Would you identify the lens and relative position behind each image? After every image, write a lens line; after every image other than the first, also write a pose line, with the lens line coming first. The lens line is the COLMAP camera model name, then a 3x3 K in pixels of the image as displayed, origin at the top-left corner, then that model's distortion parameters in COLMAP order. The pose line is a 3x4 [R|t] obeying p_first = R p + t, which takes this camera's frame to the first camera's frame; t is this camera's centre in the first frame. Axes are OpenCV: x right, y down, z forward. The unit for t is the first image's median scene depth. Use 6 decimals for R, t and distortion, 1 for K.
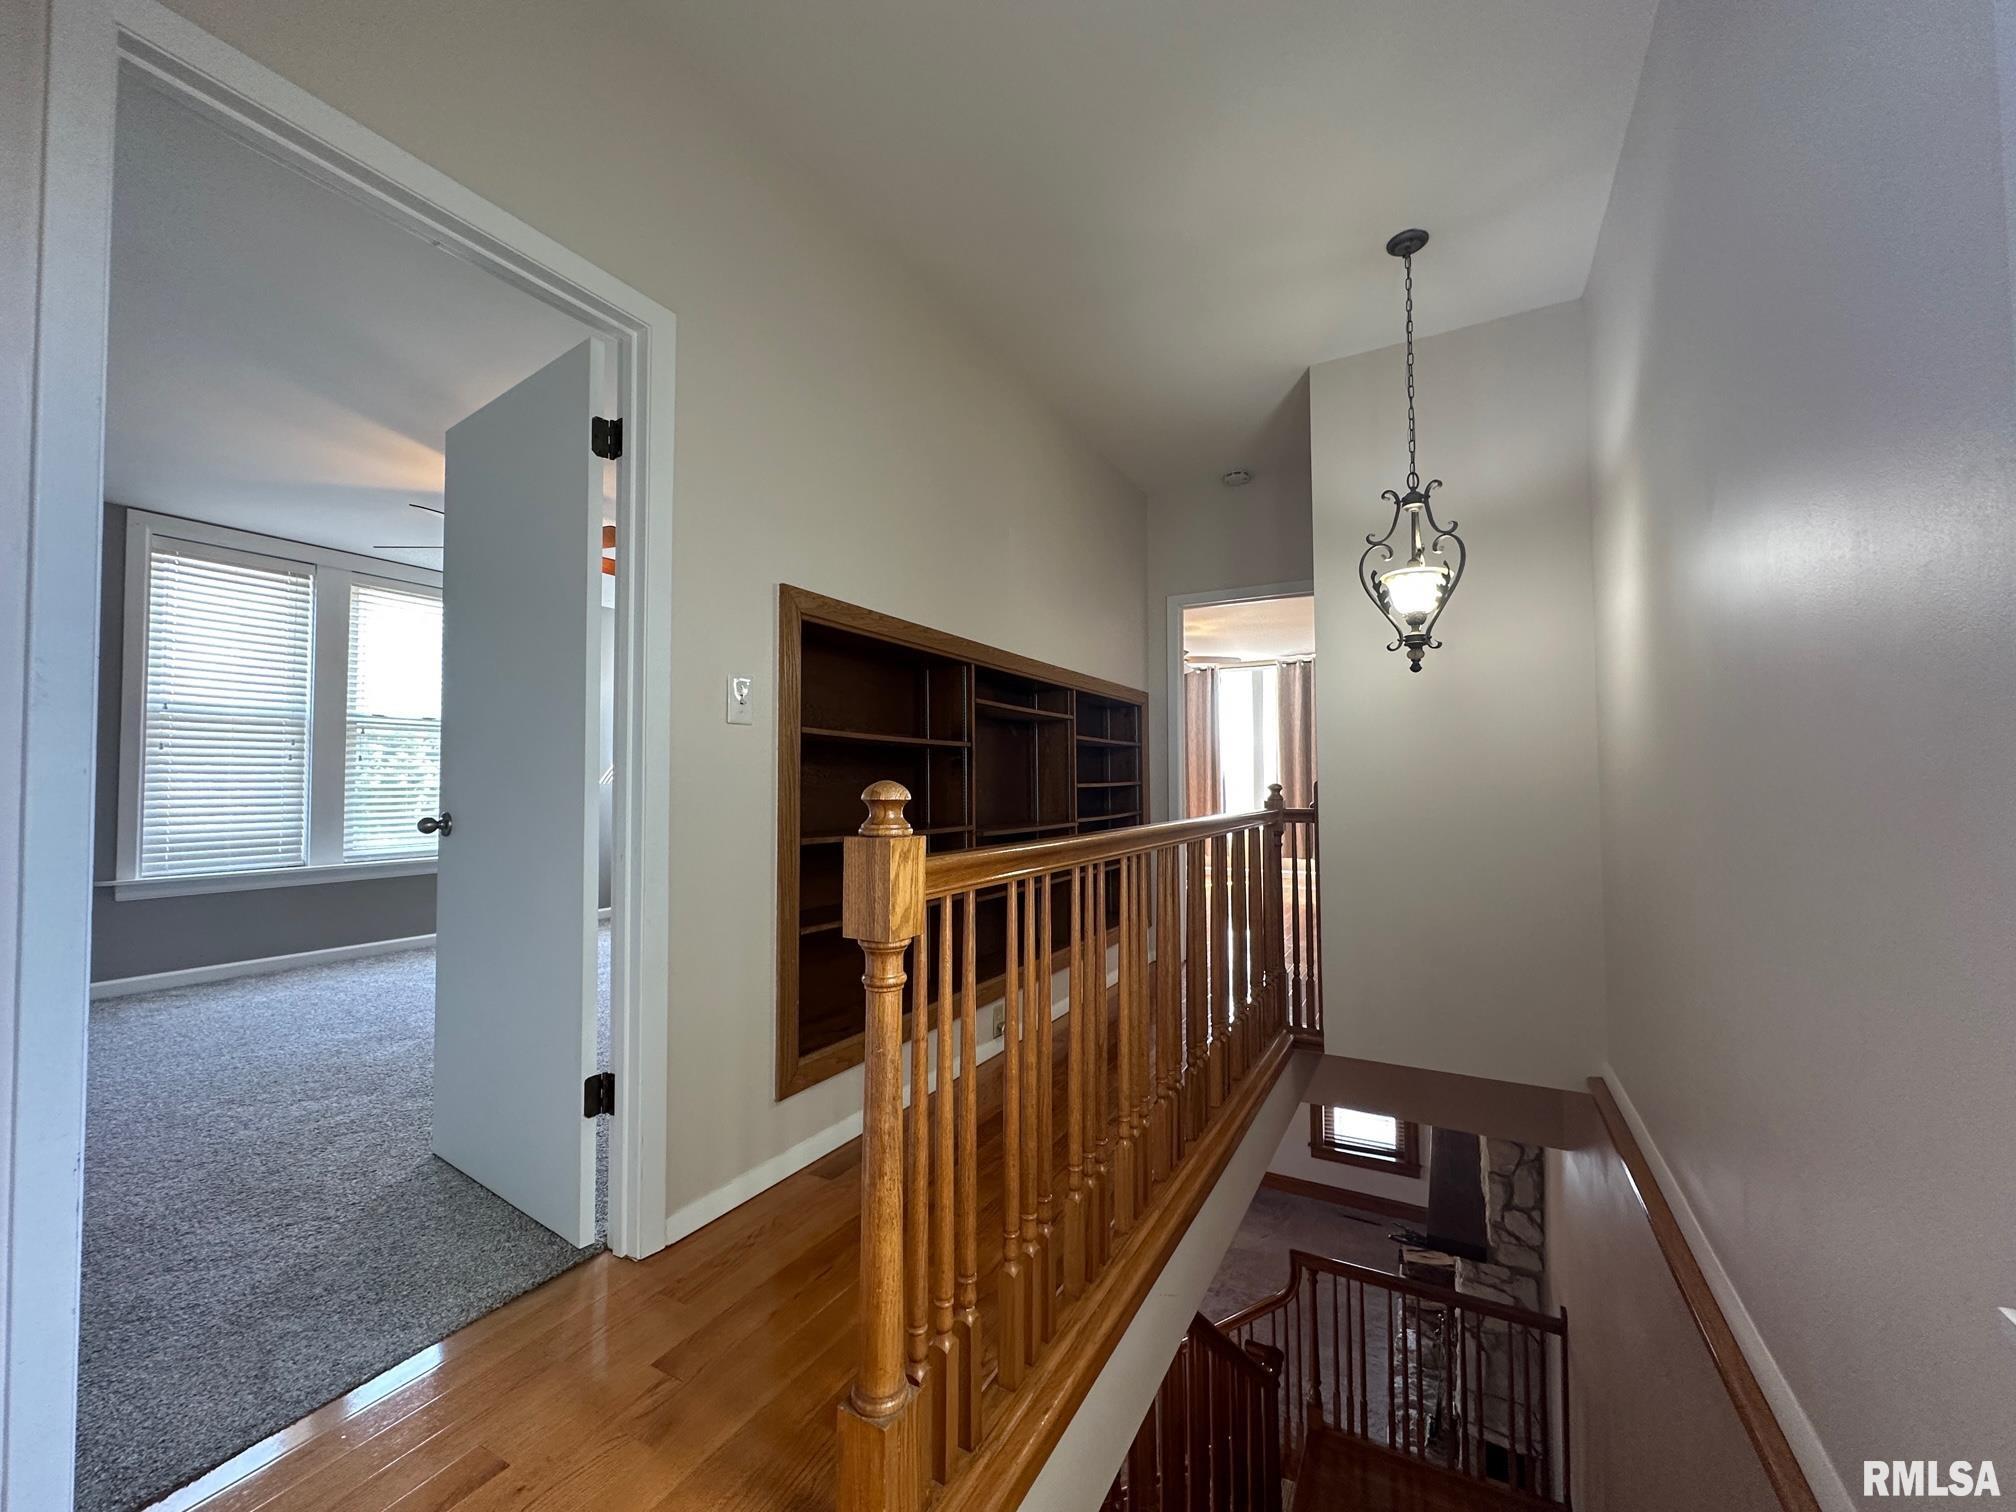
lens RADIAL K [[802.2, 0, 1005.7], [0, 802.2, 755.1], [0, 0, 1]] dist [-0.002770, 0.000838]
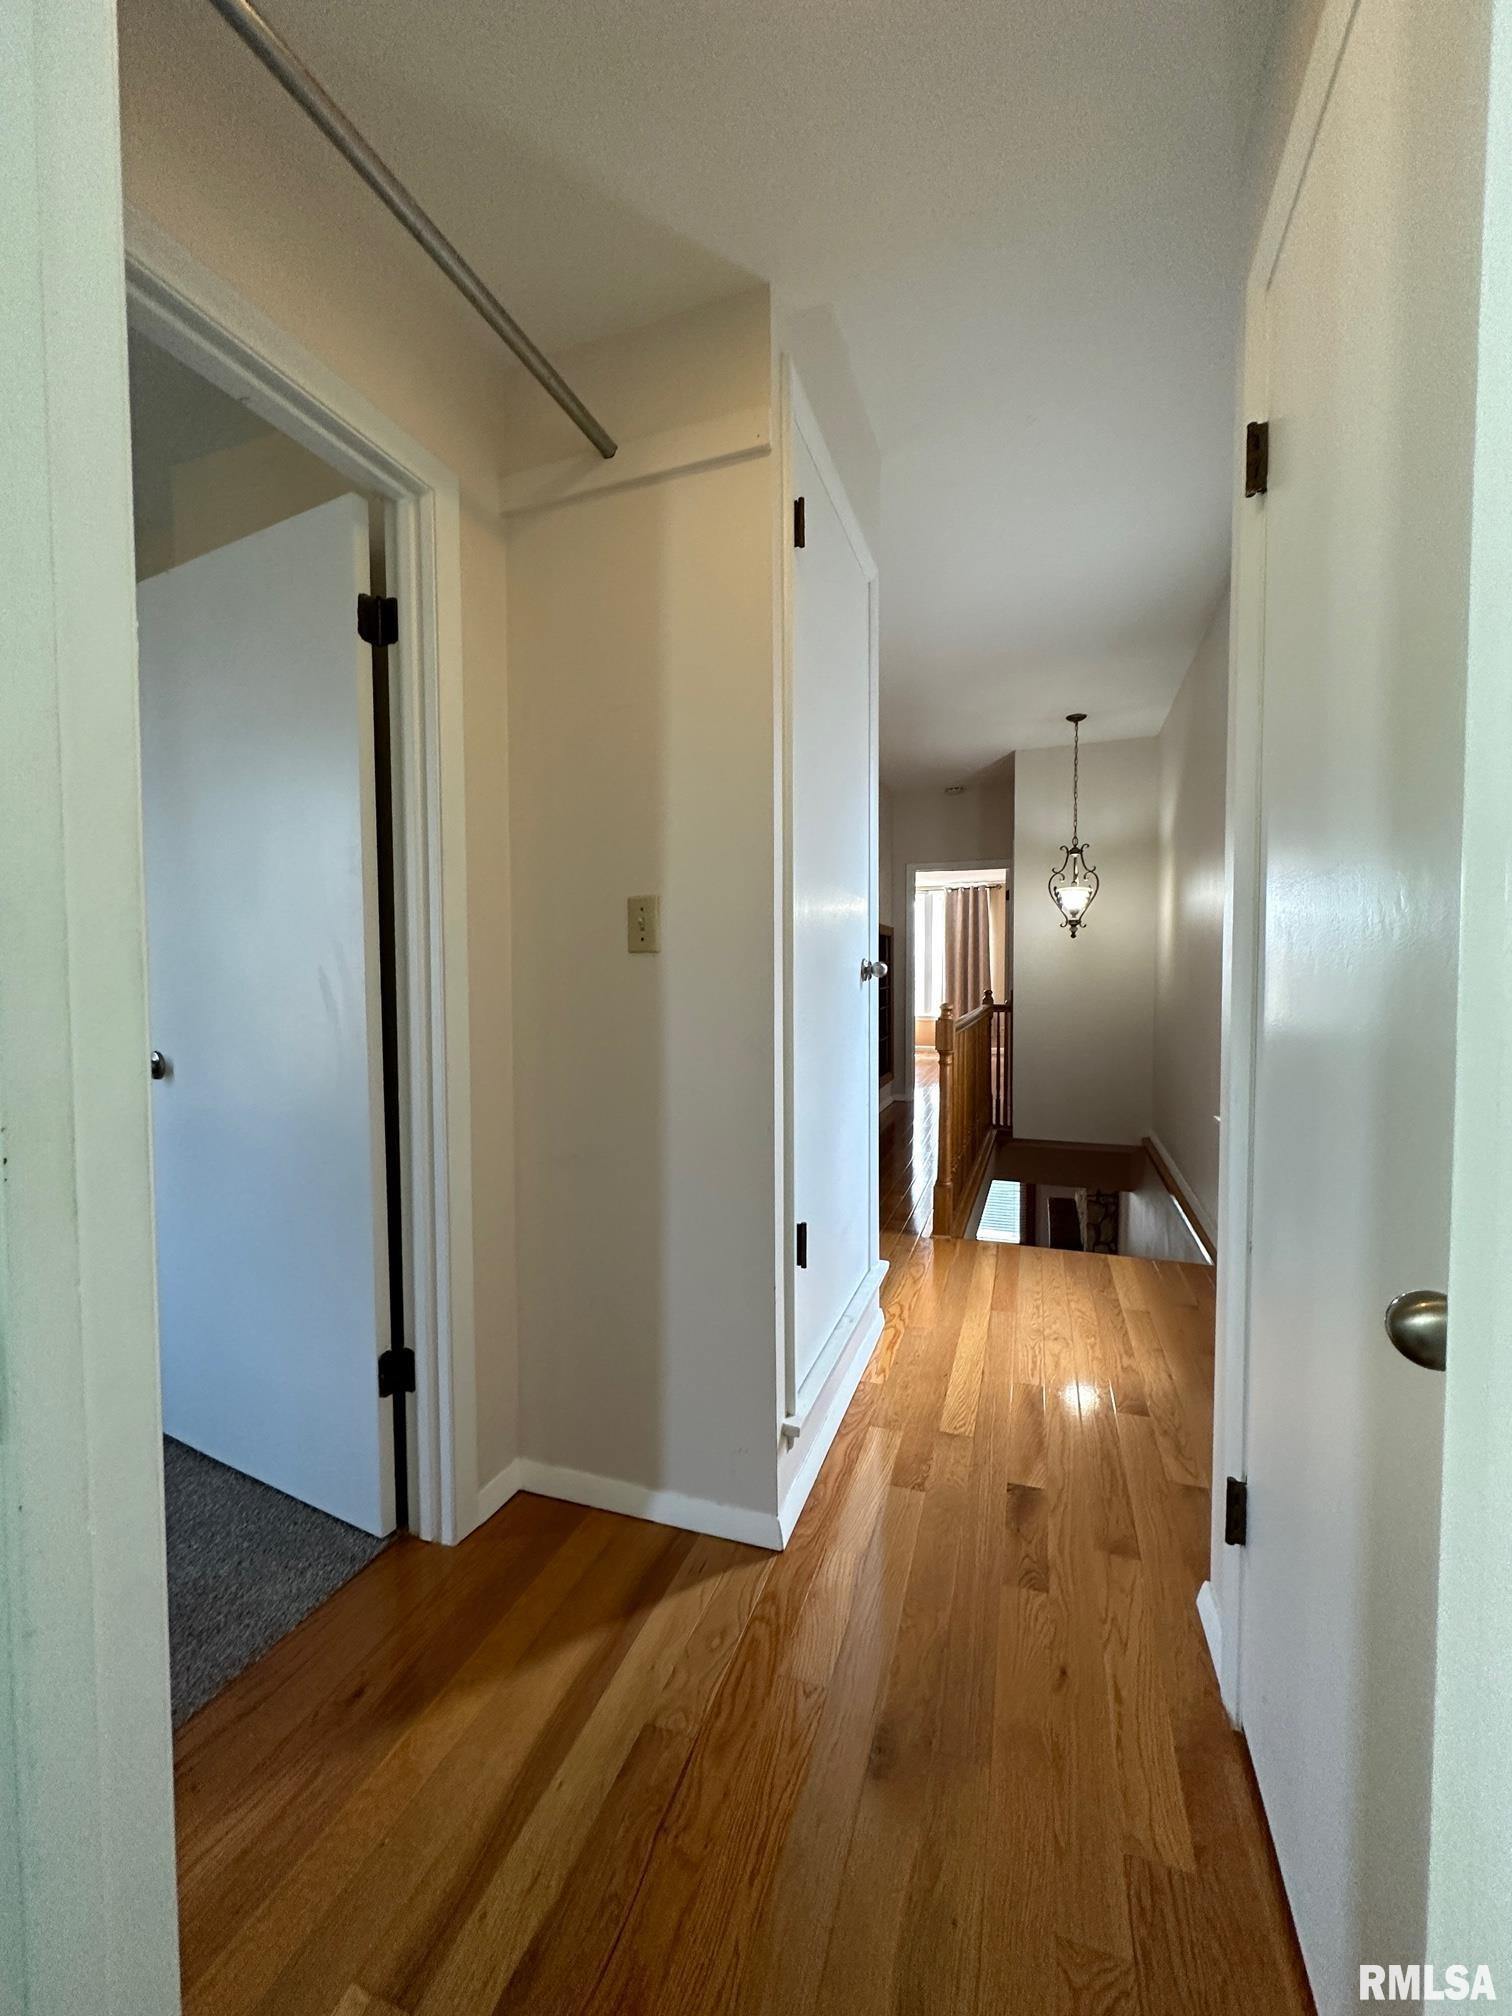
lens RADIAL K [[802.2, 0, 755.8], [0, 802.2, 1005.8], [0, 0, 1]] dist [-0.002770, 0.000838]
pose [[0.987346, -0.006607, 0.158442, -0.411641], [-0.005839, 0.996940, 0.077956, -0.058512], [-0.158472, -0.077894, 0.984286, -0.602080]]
